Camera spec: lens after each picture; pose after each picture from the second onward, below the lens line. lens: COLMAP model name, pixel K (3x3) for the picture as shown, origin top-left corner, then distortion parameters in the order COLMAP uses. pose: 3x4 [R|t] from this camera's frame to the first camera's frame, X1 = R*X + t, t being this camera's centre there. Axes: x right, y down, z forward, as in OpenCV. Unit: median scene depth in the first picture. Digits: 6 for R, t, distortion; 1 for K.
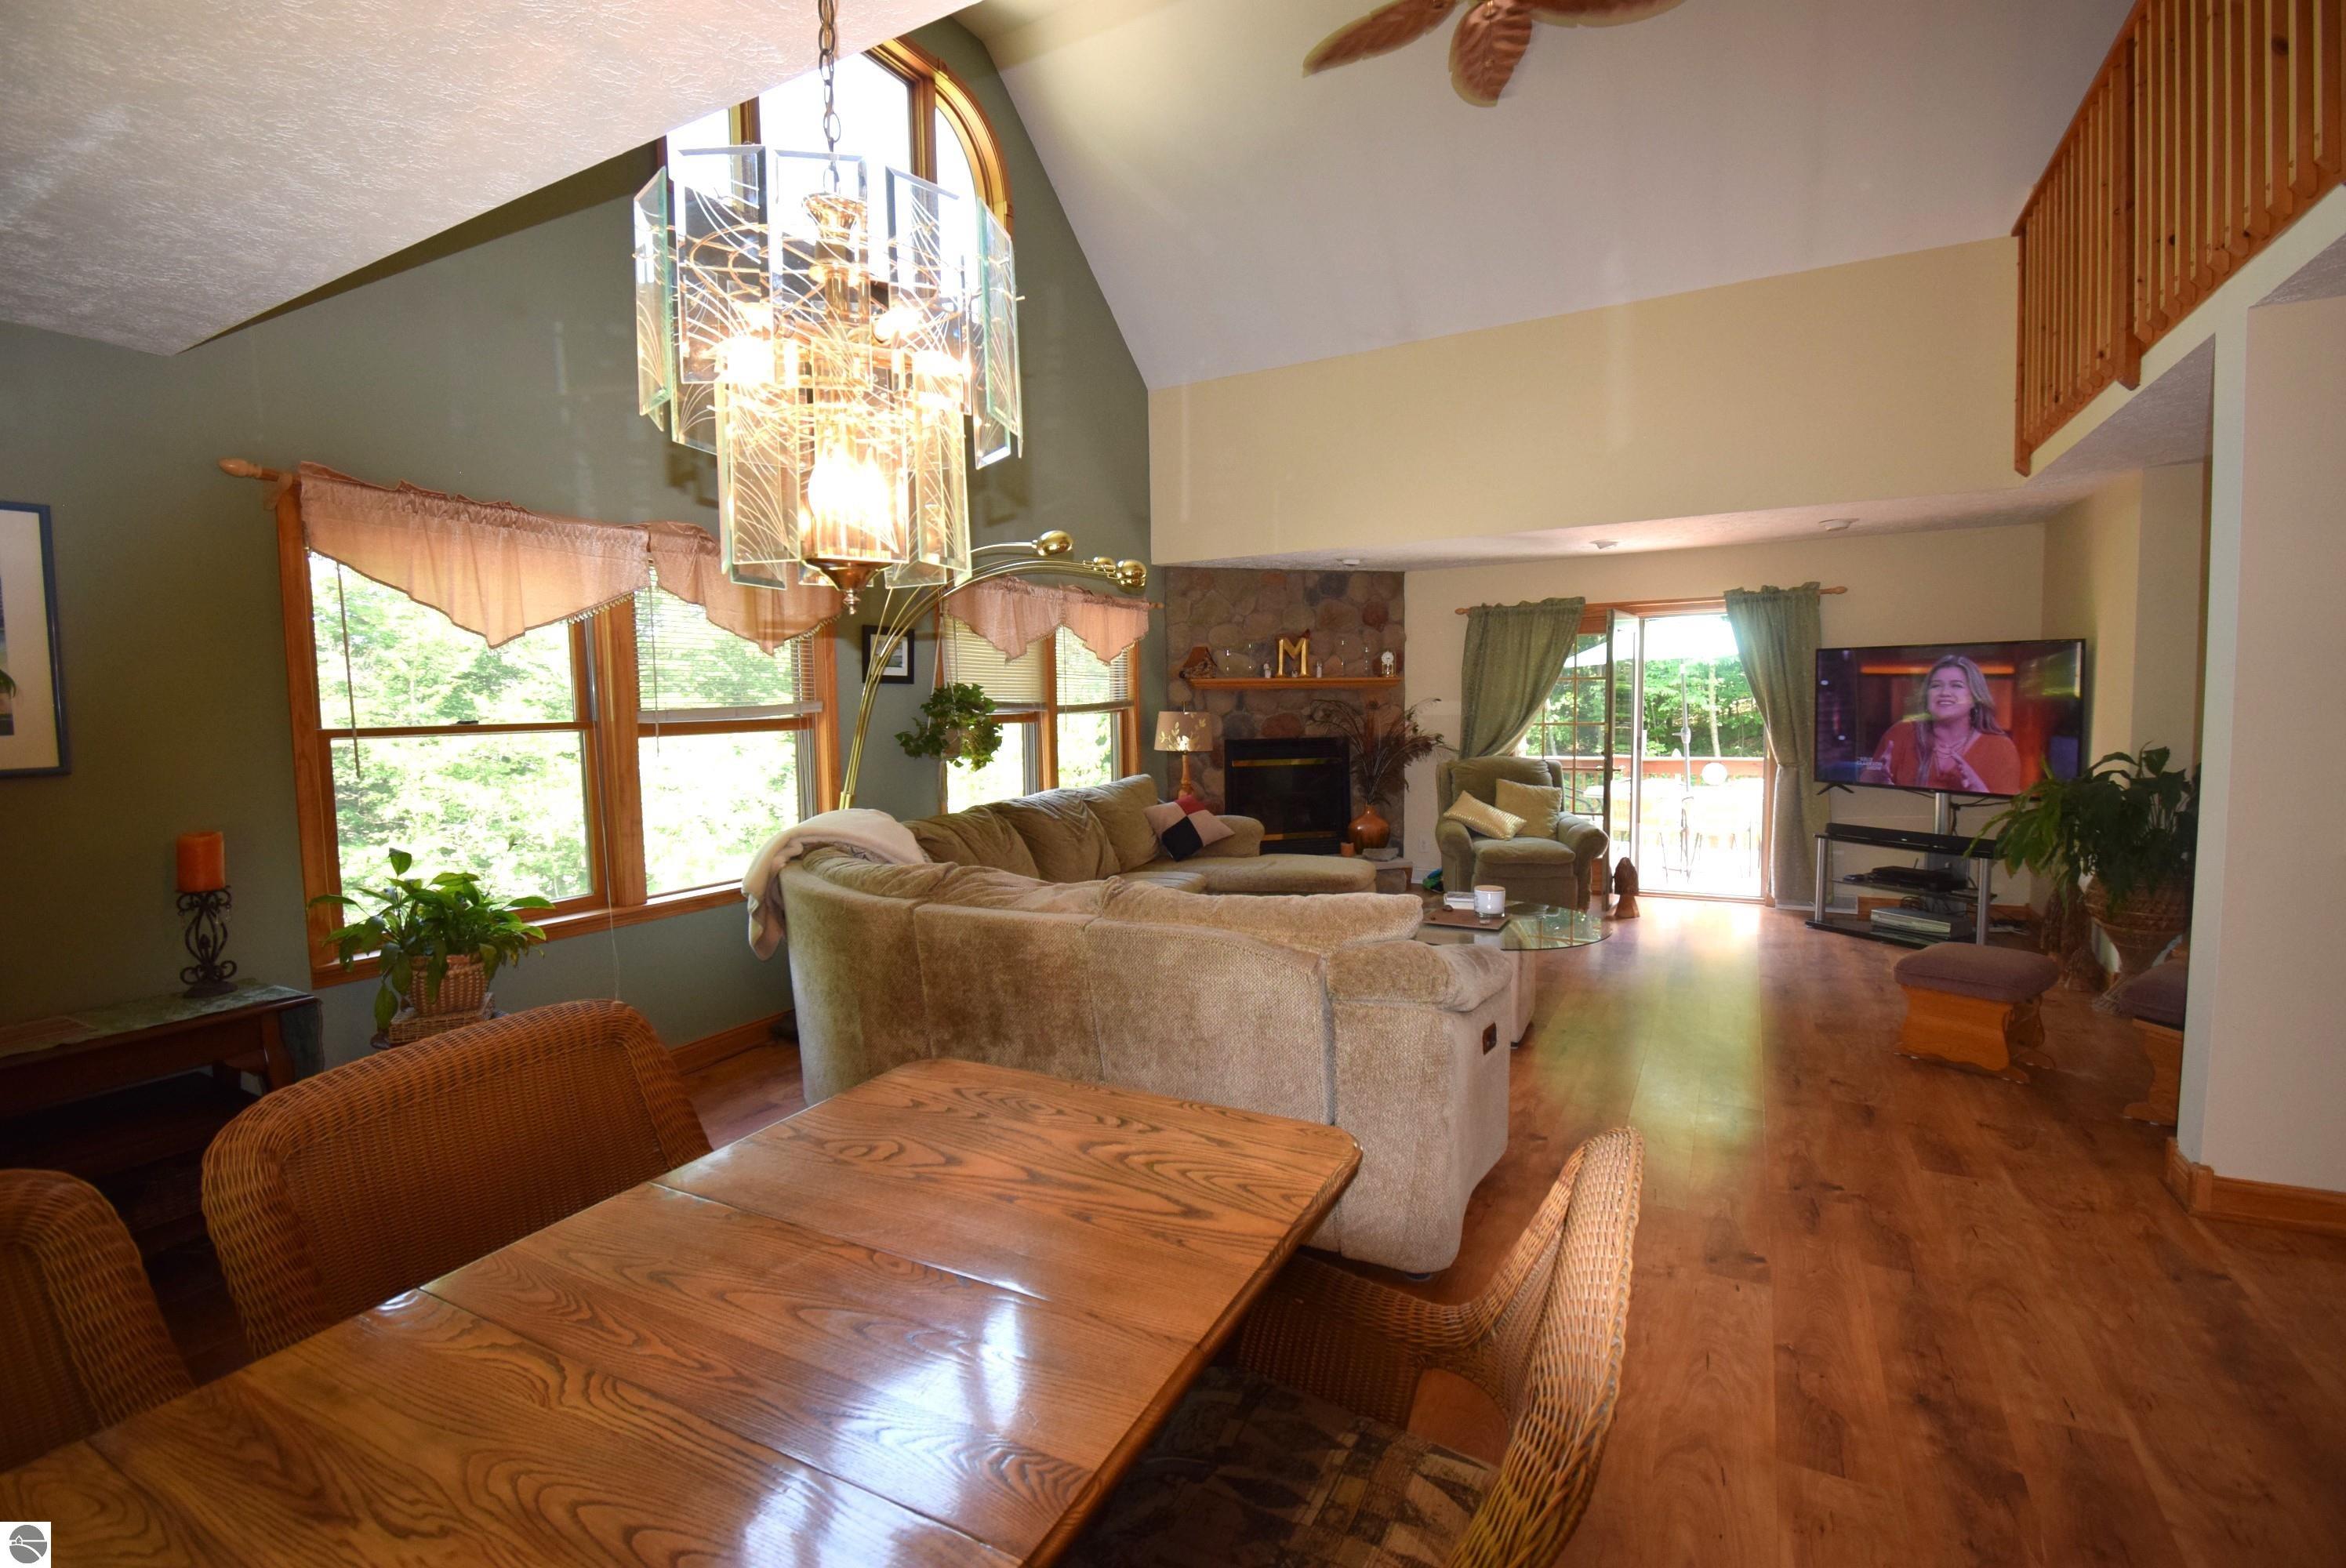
lens RADIAL K [[1036.9, 0, 1179.1], [0, 1036.9, 776.1], [0, 0, 1]] dist [0.003452, -0.017573]
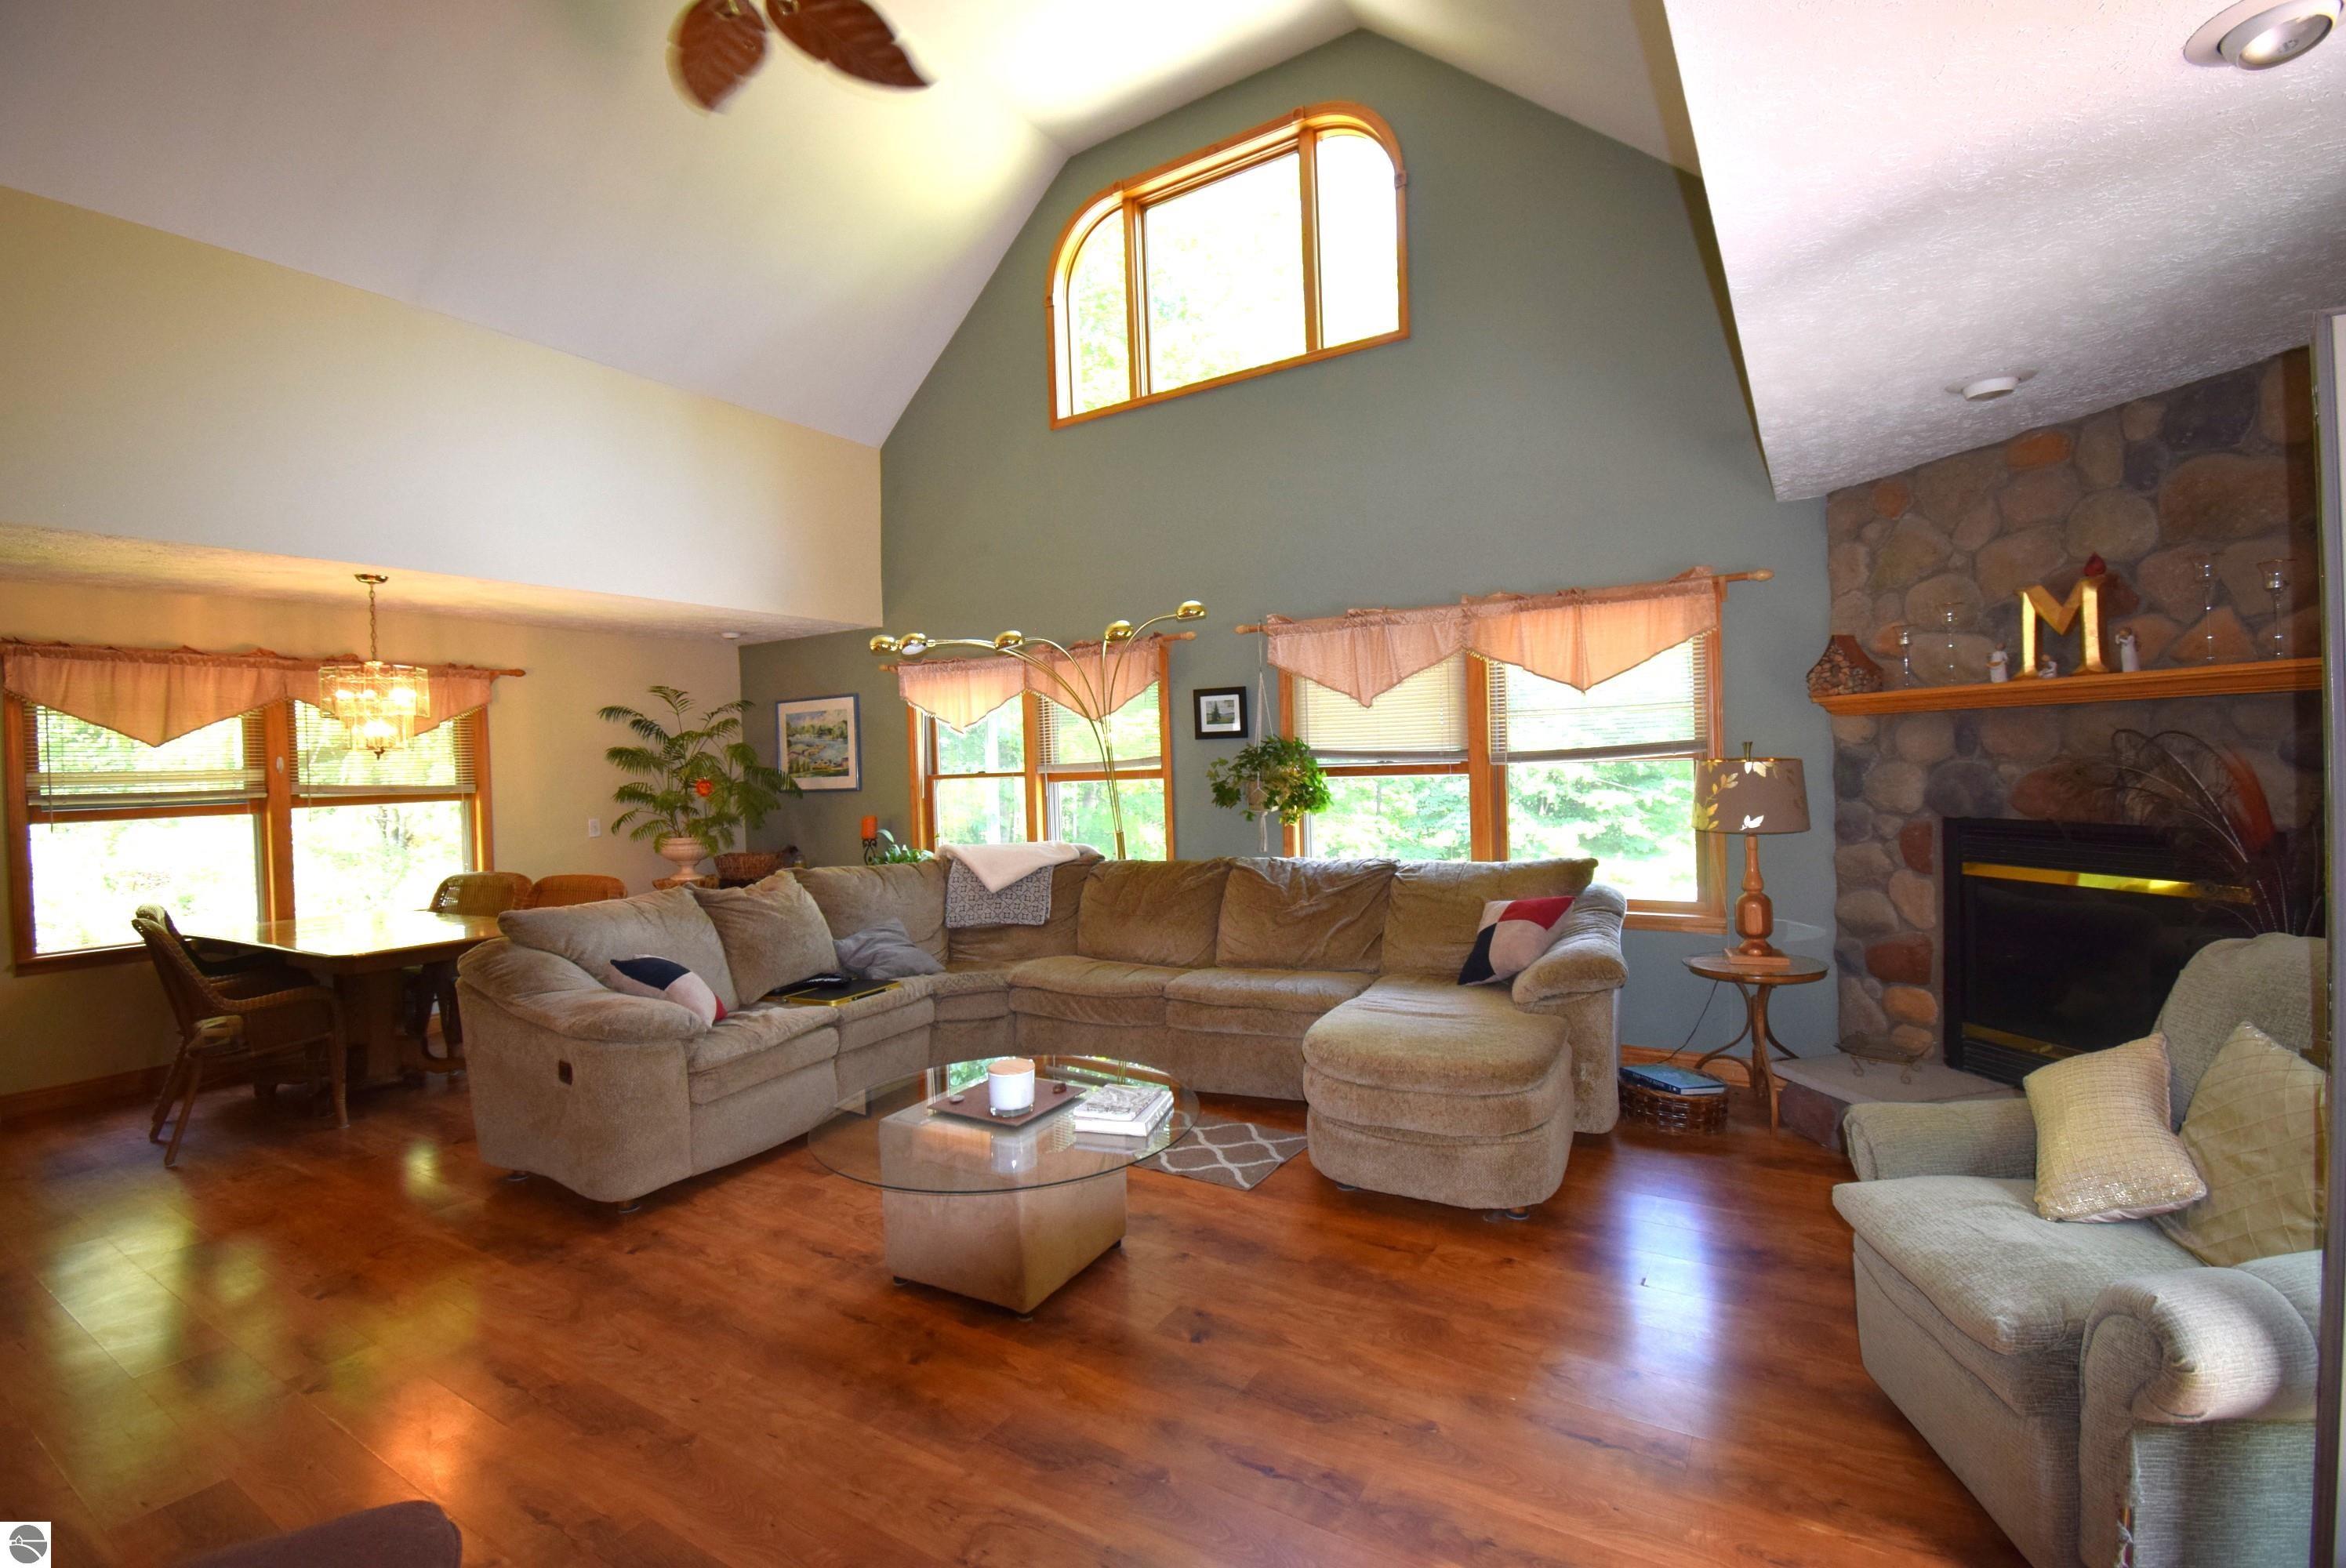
lens RADIAL K [[1060.7, 0, 1110.0], [0, 1060.7, 782.1], [0, 0, 1]] dist [0.001180, -0.000064]
pose [[-0.098652, 0.032633, -0.994587, 0.599406], [-0.043409, 0.998370, 0.037063, -0.054555], [0.994175, 0.046830, -0.097074, 0.690856]]
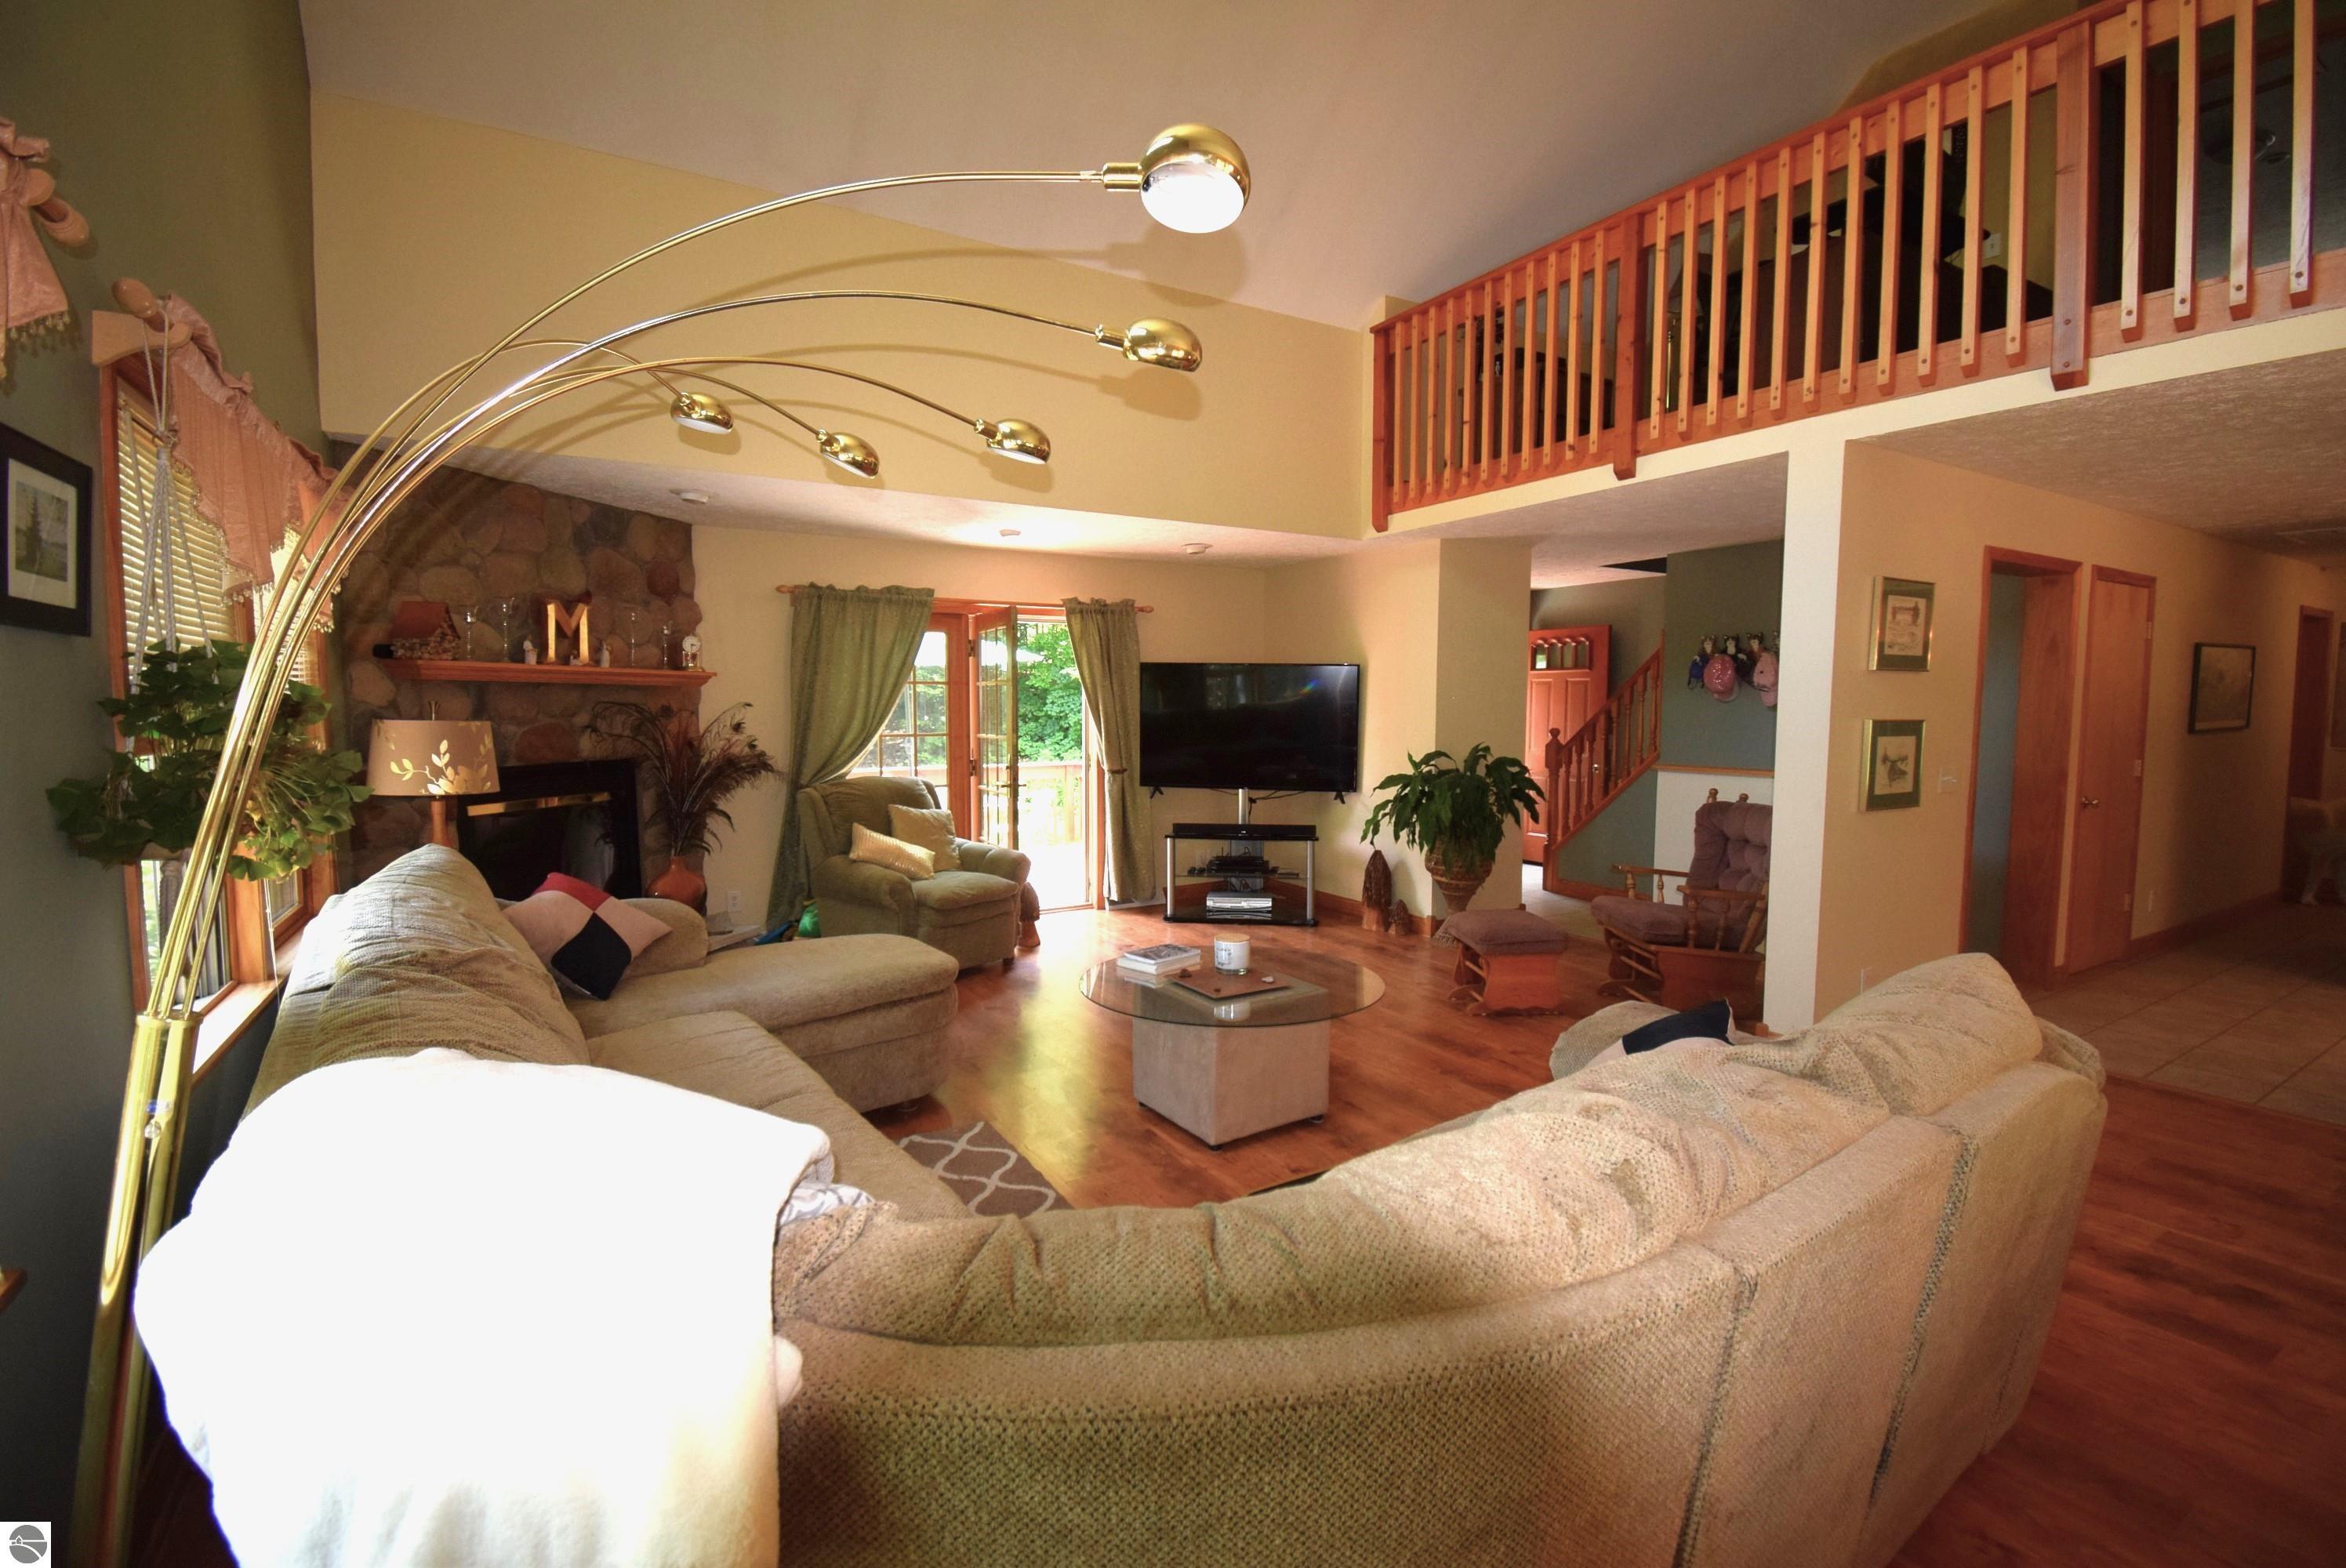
lens RADIAL K [[1036.9, 0, 1179.1], [0, 1036.9, 776.1], [0, 0, 1]] dist [0.003452, -0.017573]
pose [[0.489385, -0.045256, 0.870893, -0.268119], [0.053711, 0.998321, 0.021695, -0.023329], [-0.870412, 0.036159, 0.490994, 0.391539]]
